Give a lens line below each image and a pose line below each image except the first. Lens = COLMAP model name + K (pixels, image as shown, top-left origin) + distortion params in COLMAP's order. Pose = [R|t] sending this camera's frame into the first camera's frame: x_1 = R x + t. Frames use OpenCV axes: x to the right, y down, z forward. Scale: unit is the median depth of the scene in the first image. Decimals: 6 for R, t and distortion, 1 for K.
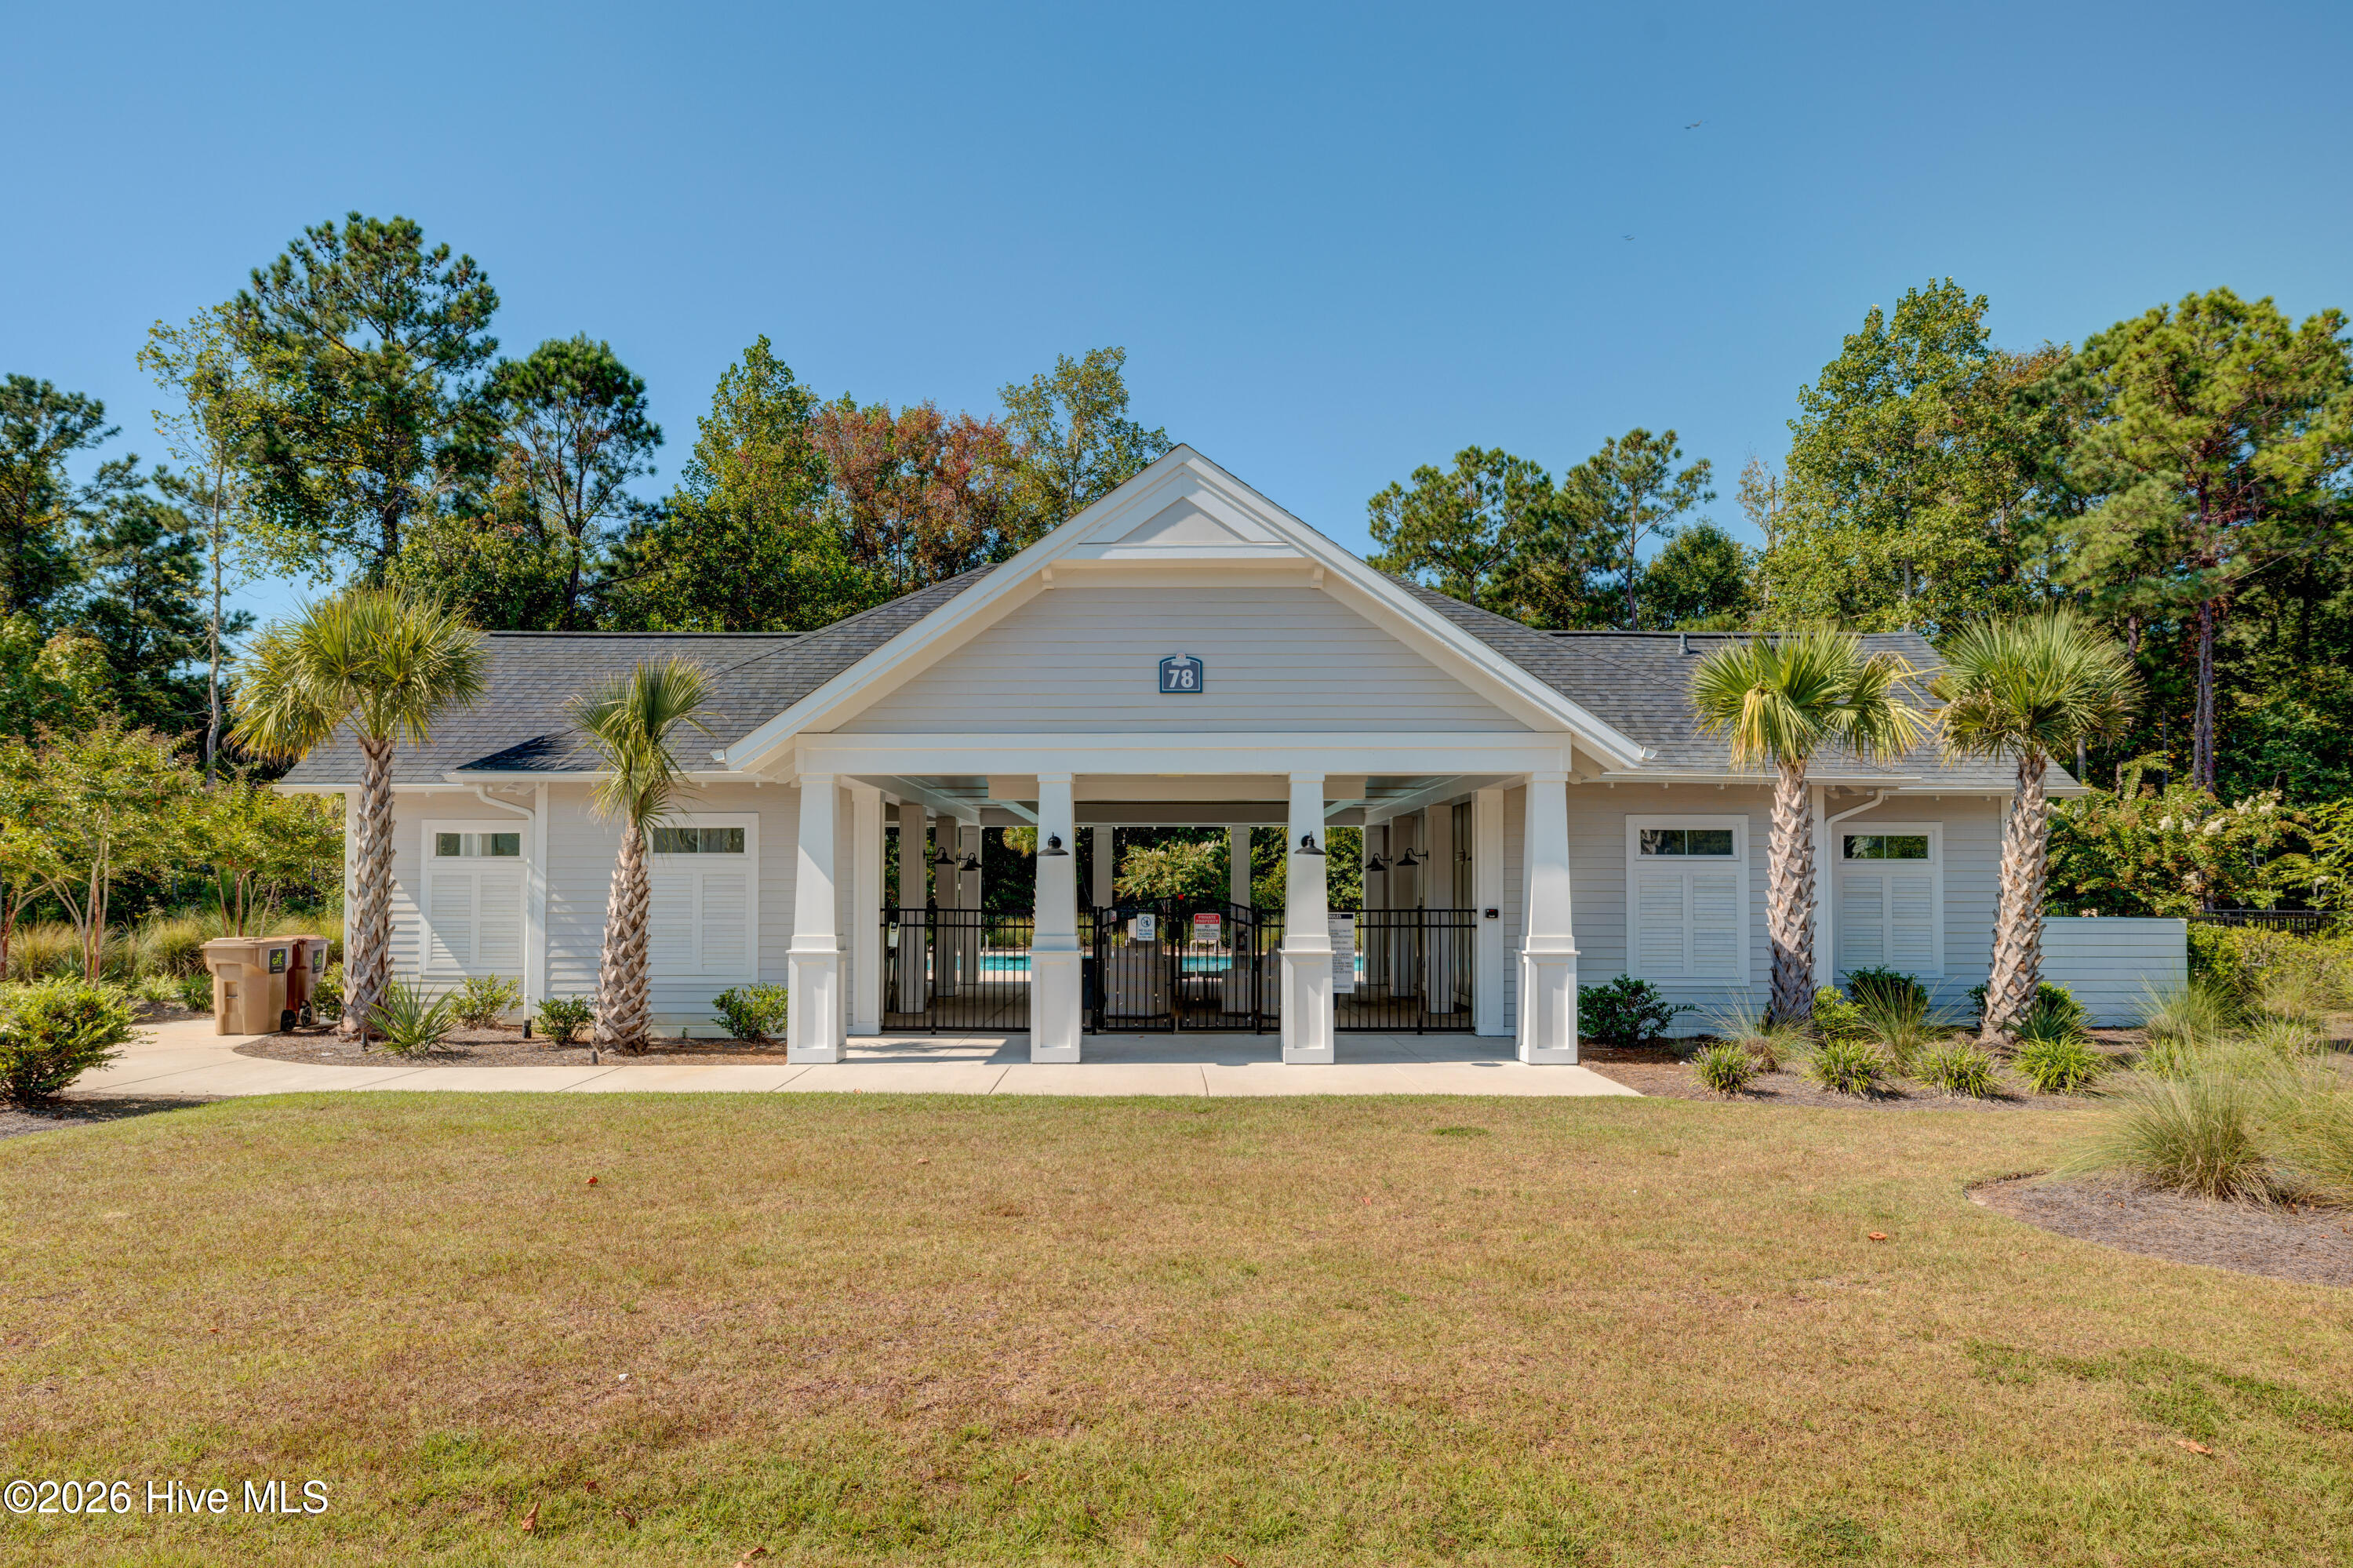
lens RADIAL K [[2240.9, 0, 1177.4], [0, 2240.9, 809.7], [0, 0, 1]] dist [-0.015558, 0.000000]
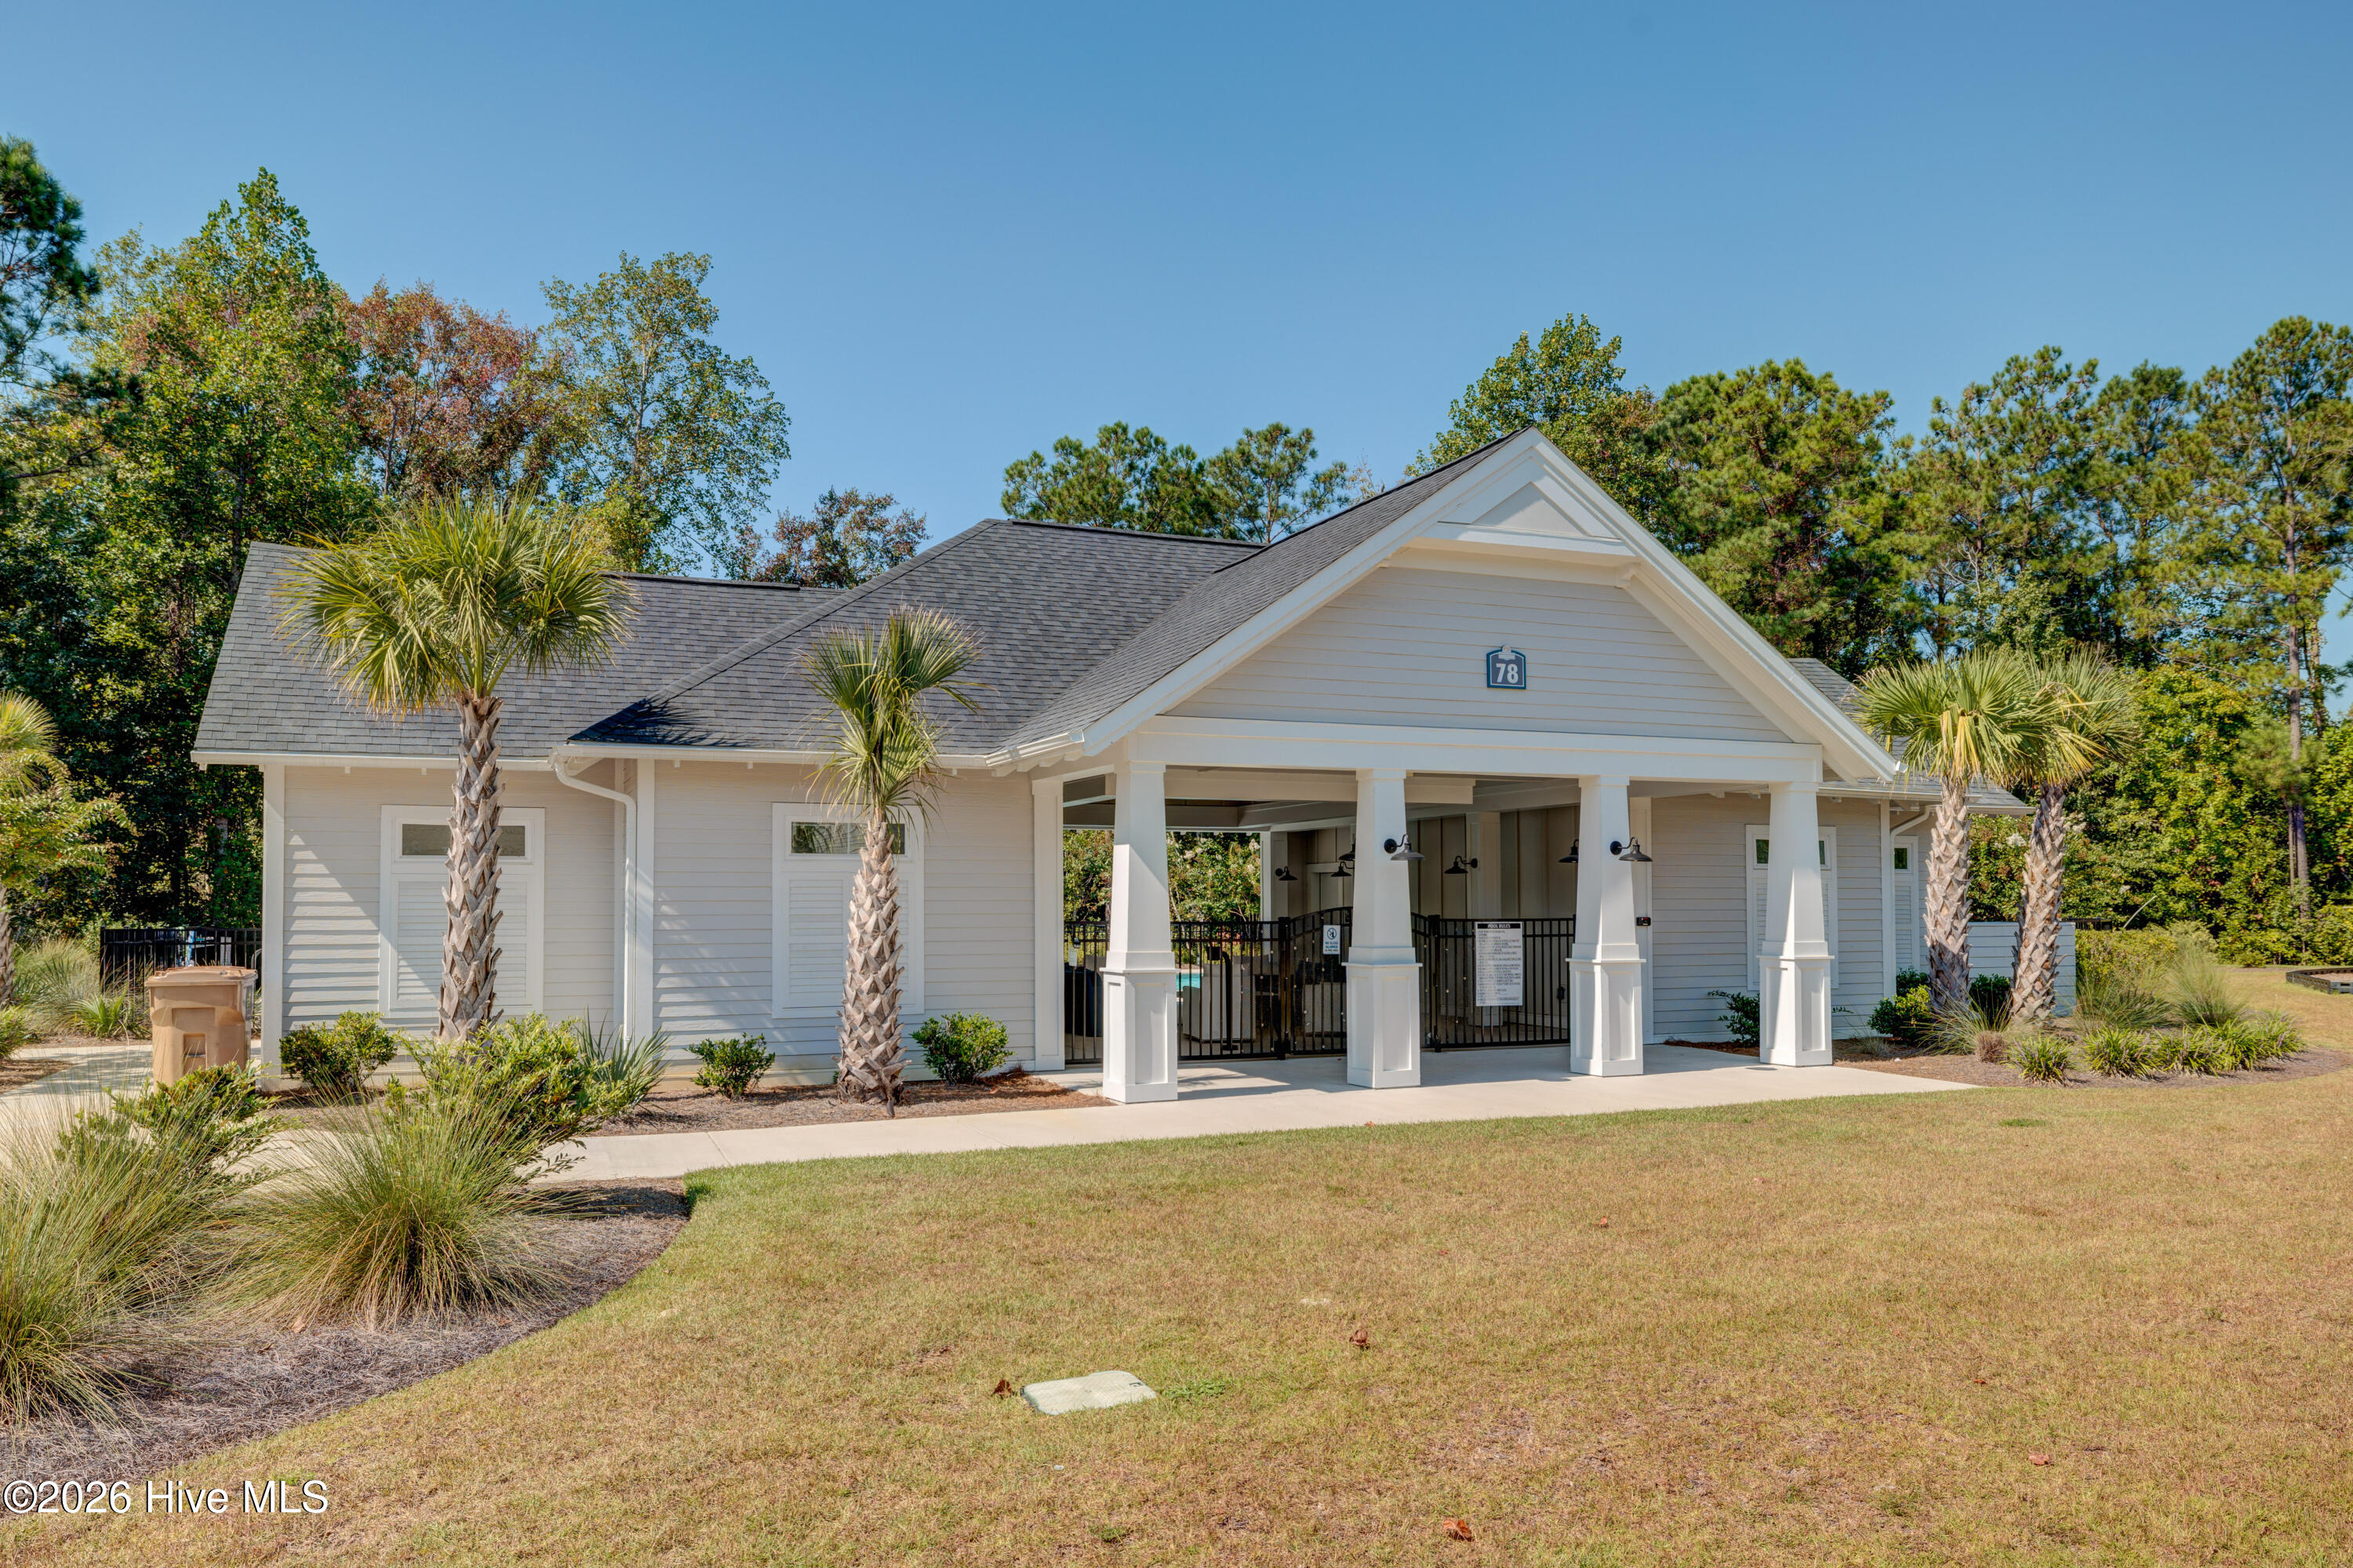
lens RADIAL K [[2624.2, 0, 1176.7], [0, 2624.2, 766.7], [0, 0, 1]] dist [-0.026019, 0.000000]
pose [[0.805674, 0.029556, 0.591621, -0.665492], [-0.015612, 0.999467, -0.028670, 0.012988], [-0.592153, 0.013862, 0.805706, 0.168080]]
